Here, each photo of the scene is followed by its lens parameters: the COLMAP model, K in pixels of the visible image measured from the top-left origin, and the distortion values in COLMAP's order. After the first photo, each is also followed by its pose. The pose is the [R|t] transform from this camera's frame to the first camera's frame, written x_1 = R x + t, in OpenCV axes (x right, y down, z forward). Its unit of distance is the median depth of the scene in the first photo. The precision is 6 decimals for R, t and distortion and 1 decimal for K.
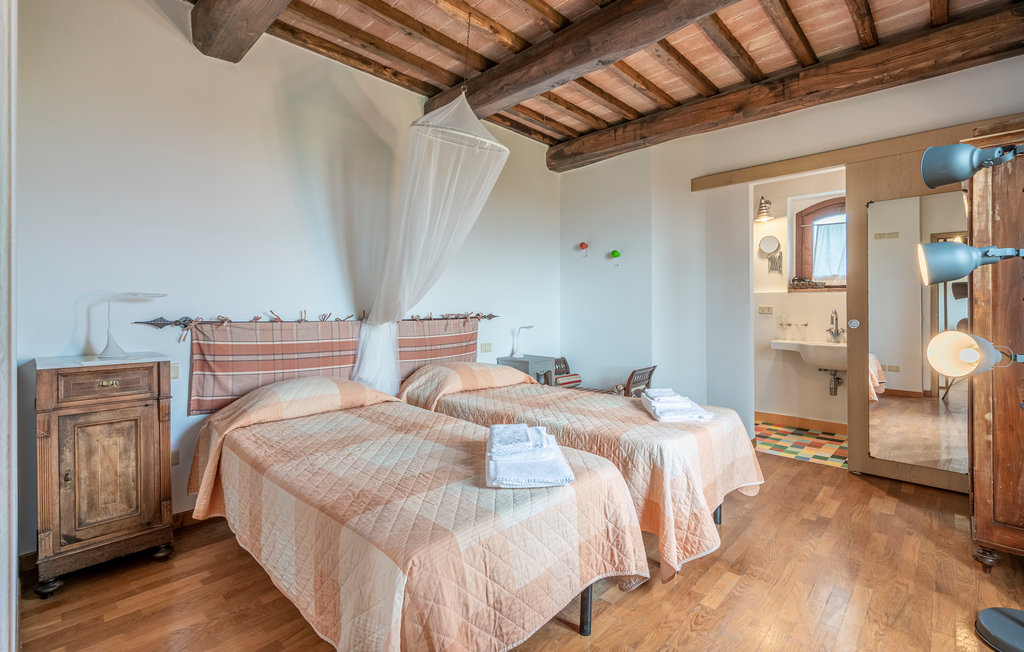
lens RADIAL K [[467.9, 0, 515.6], [0, 467.9, 303.1], [0, 0, 1]] dist [0.001411, -0.000532]
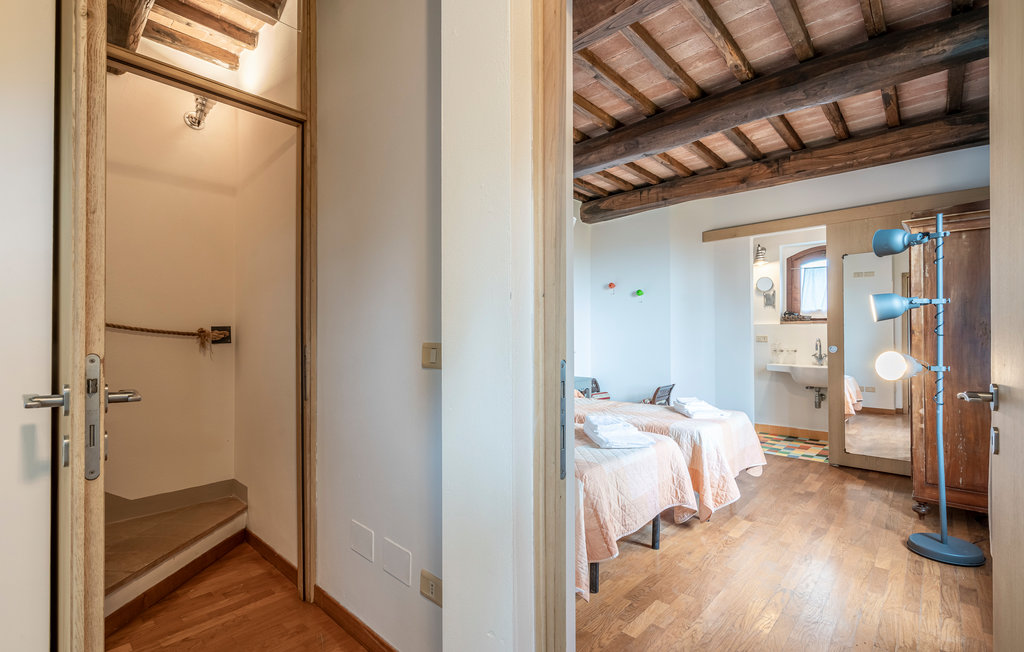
lens RADIAL K [[467.9, 0, 511.3], [0, 467.9, 331.2], [0, 0, 1]] dist [0.001411, -0.000532]
pose [[0.999912, -0.001340, 0.013189, -0.210226], [0.001377, 0.999995, -0.002849, -0.002865], [-0.013185, 0.002867, 0.999909, -0.324627]]
